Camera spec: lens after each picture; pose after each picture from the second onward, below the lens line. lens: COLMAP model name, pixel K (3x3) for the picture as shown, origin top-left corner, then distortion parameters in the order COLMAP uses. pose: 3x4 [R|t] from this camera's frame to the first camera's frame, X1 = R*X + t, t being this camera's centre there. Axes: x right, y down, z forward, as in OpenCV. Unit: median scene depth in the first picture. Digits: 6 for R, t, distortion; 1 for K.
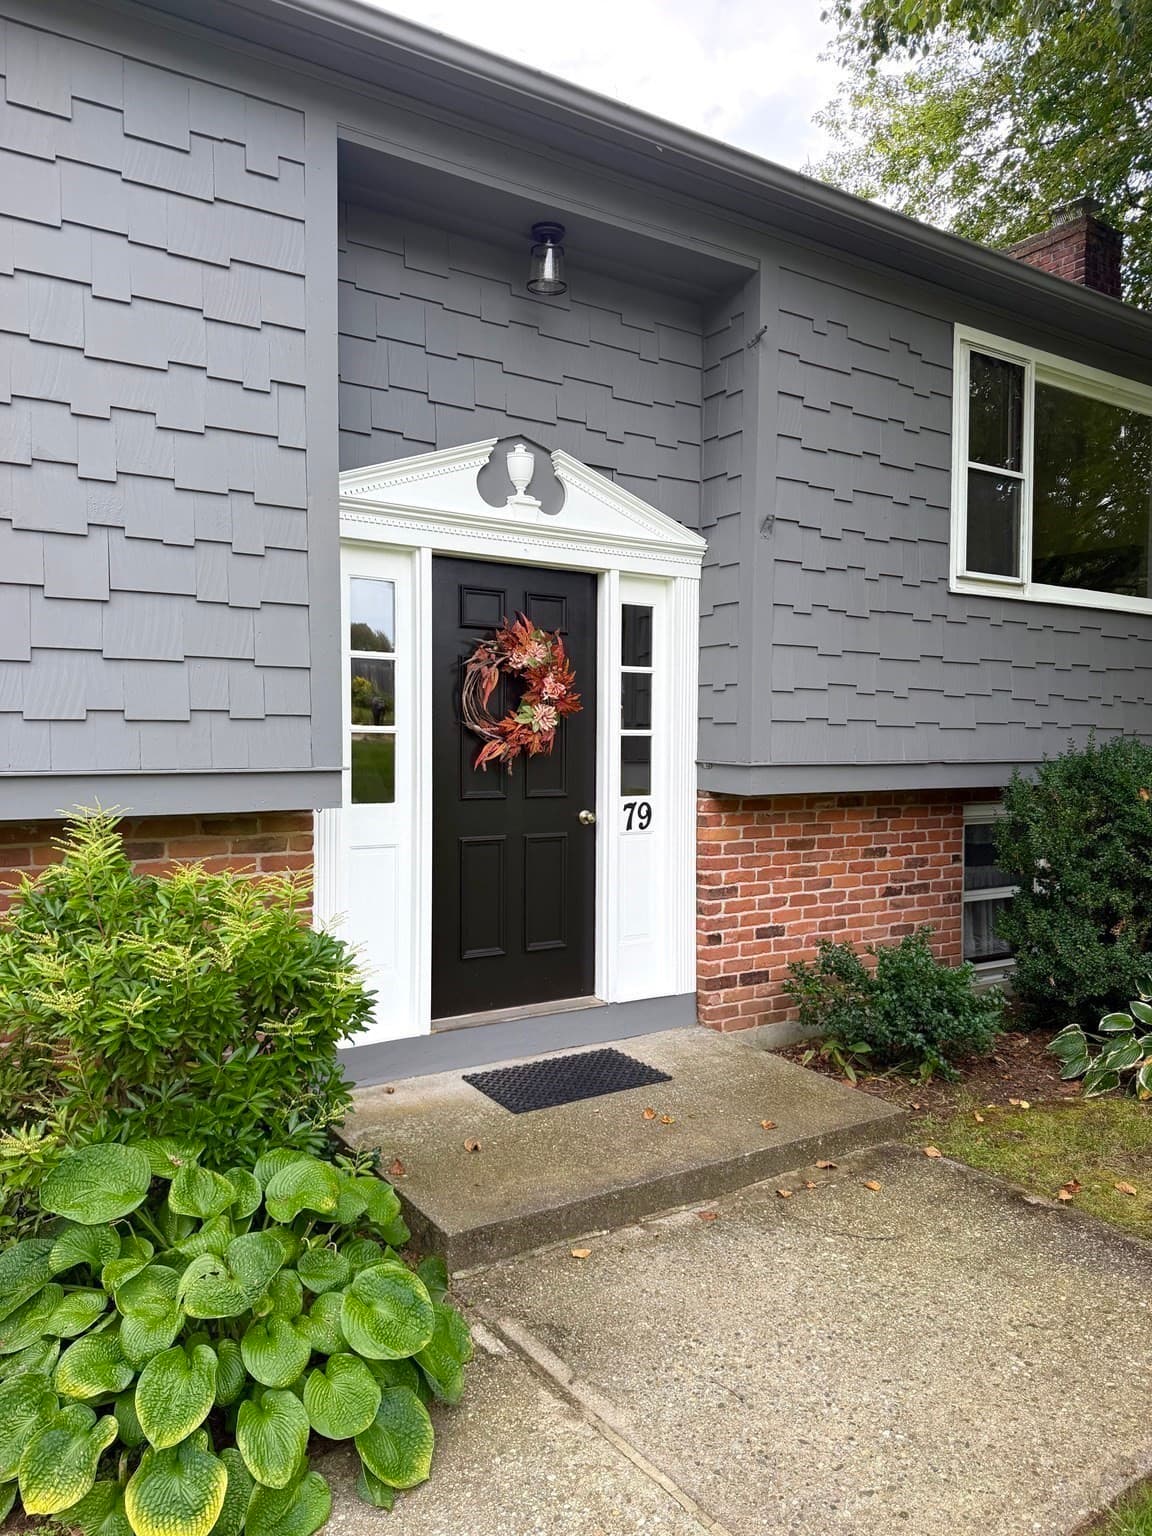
lens RADIAL K [[1036.1, 0, 570.1], [0, 1036.1, 781.9], [0, 0, 1]] dist [0.007027, -0.004194]
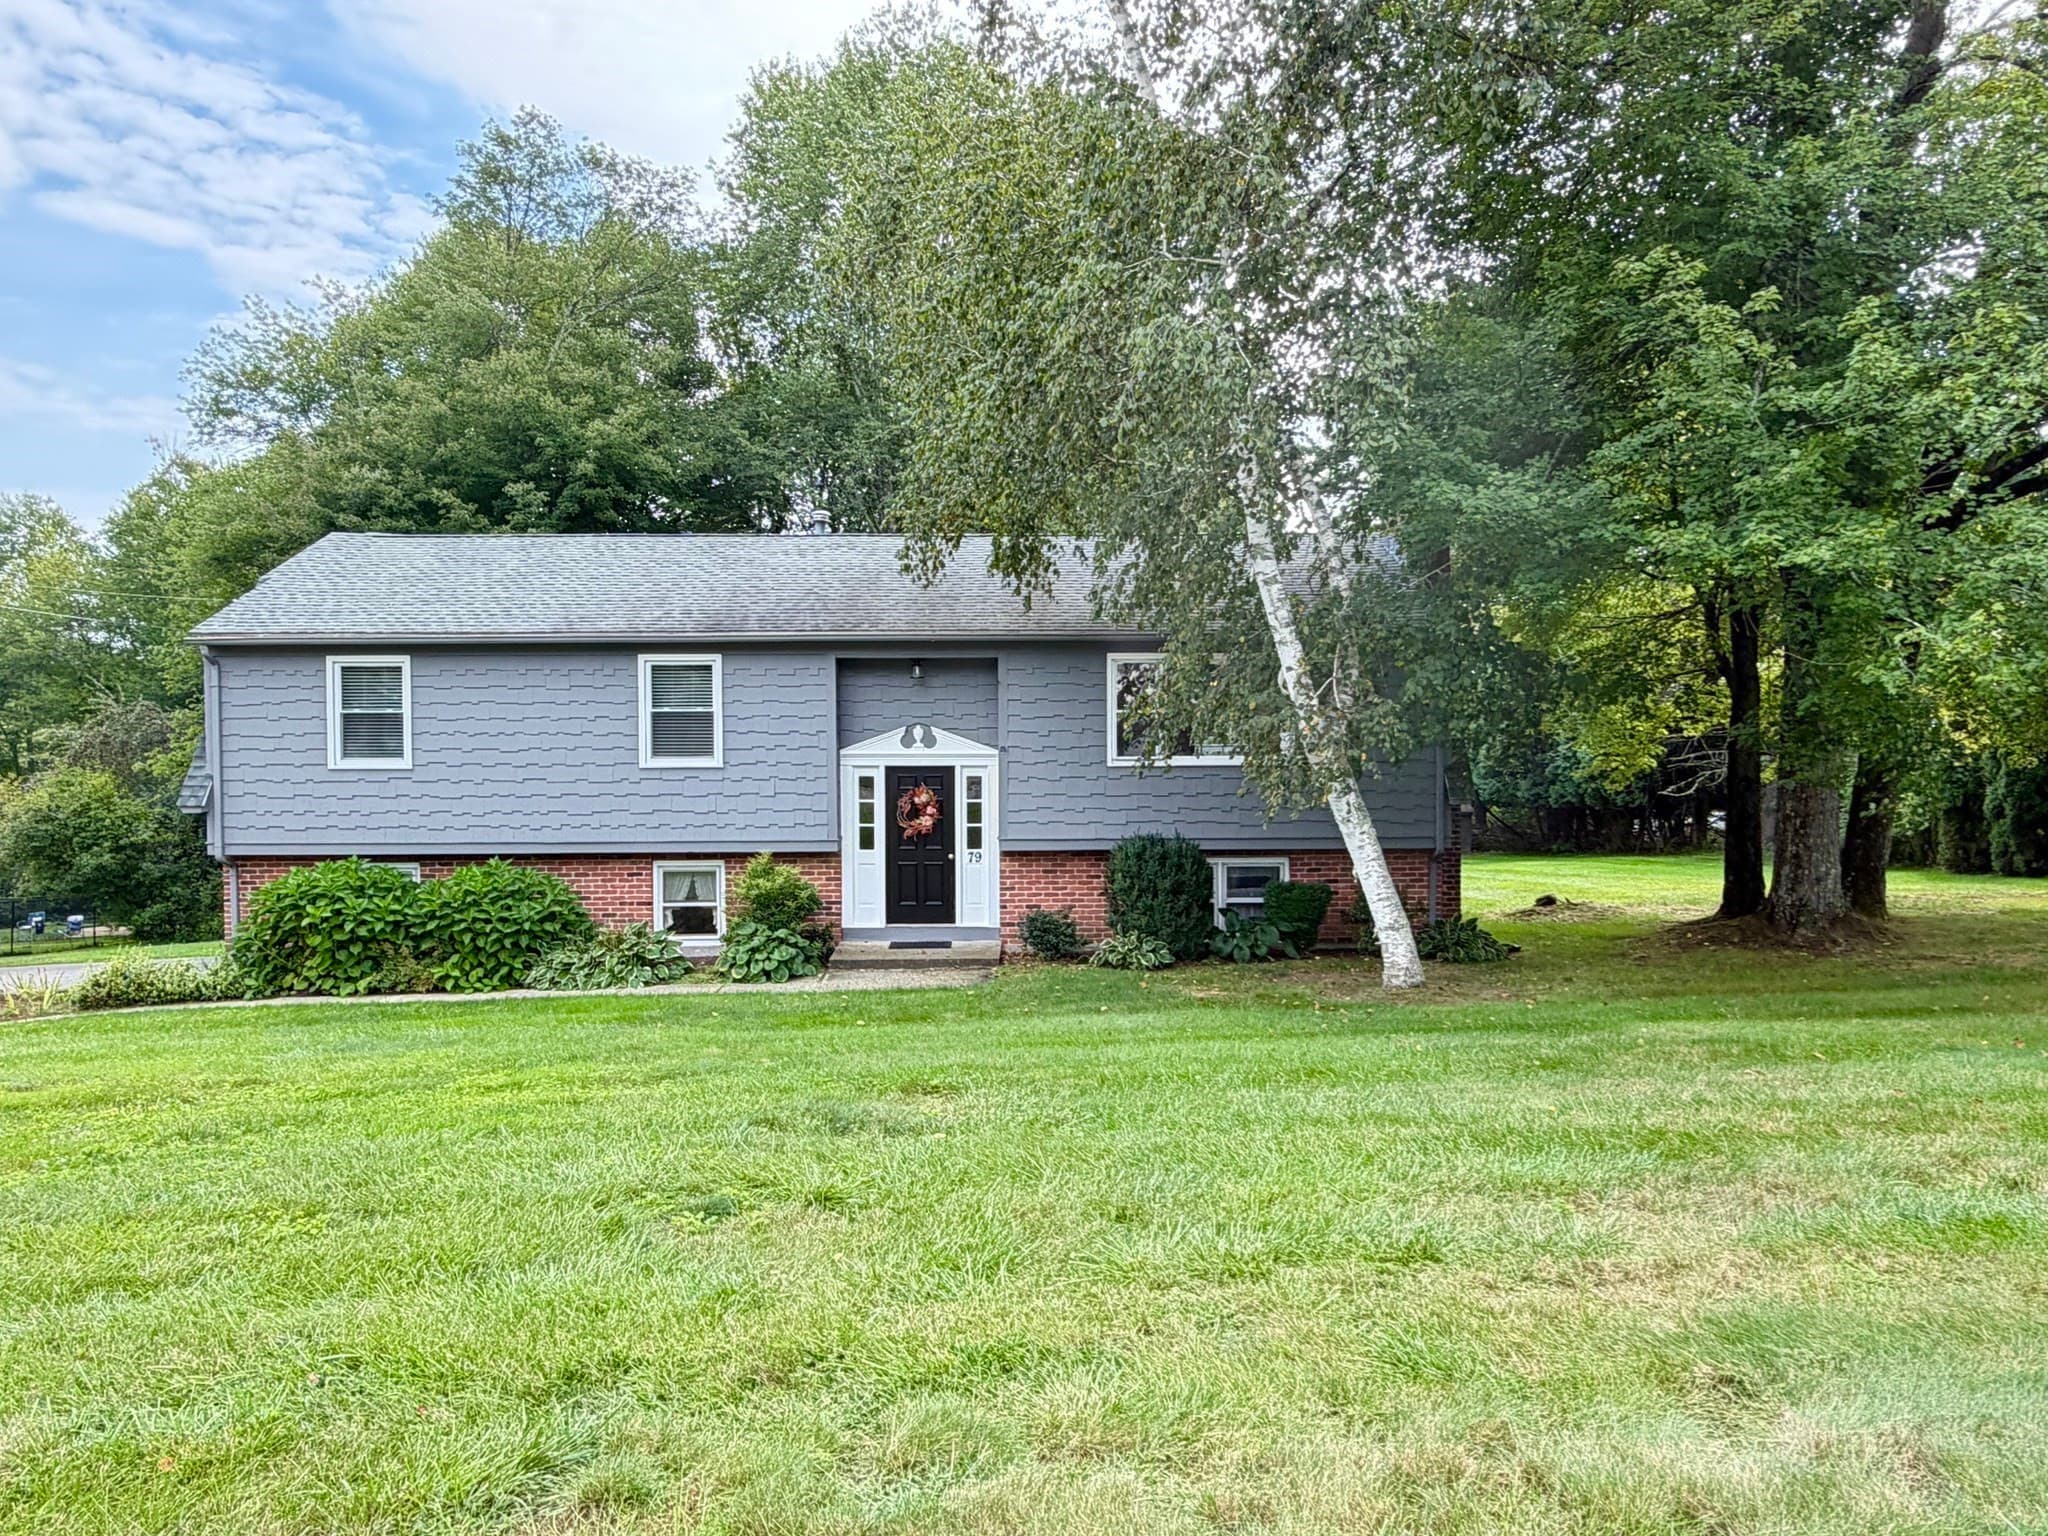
lens RADIAL K [[1381.4, 0, 1042.1], [0, 1381.4, 765.6], [0, 0, 1]] dist [0.007027, -0.004194]
pose [[0.858633, 0.001084, -0.512589, 2.052222], [-0.014058, 0.999671, -0.021434, -0.128858], [0.512397, 0.025611, 0.858366, -1.953717]]
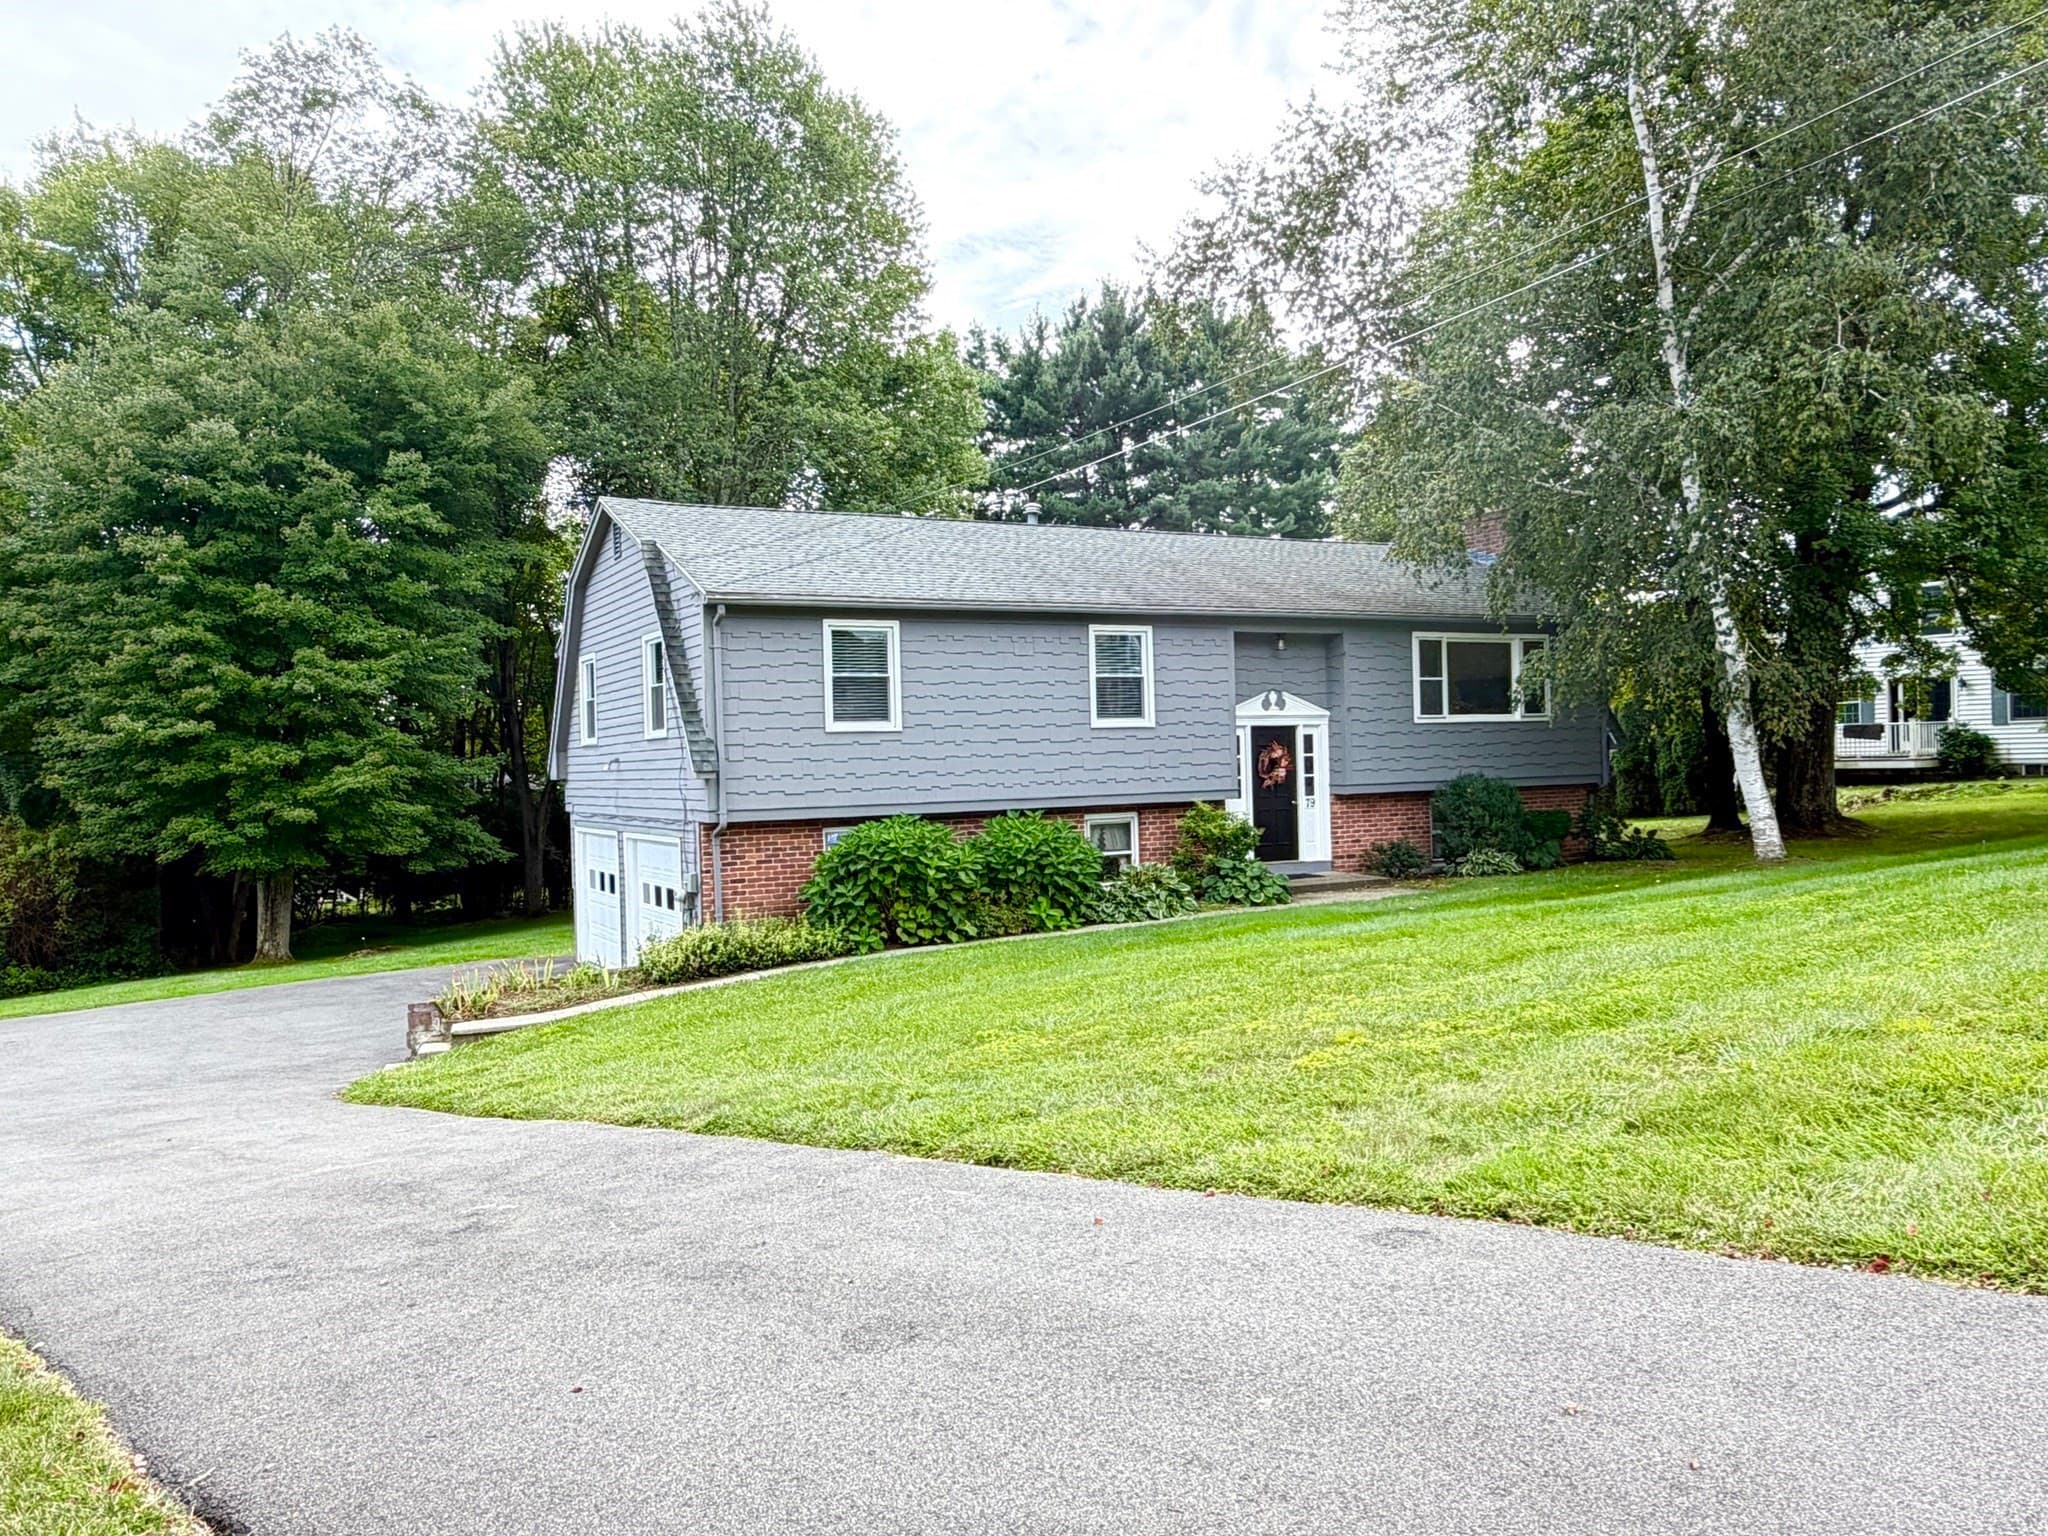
lens RADIAL K [[1381.4, 0, 1024.3], [0, 1381.4, 773.8], [0, 0, 1]] dist [0.007027, -0.004194]
pose [[0.995806, -0.032995, -0.085333, -0.444615], [0.030178, 0.998963, -0.034097, 0.065222], [0.086370, 0.031379, 0.995769, -3.284420]]
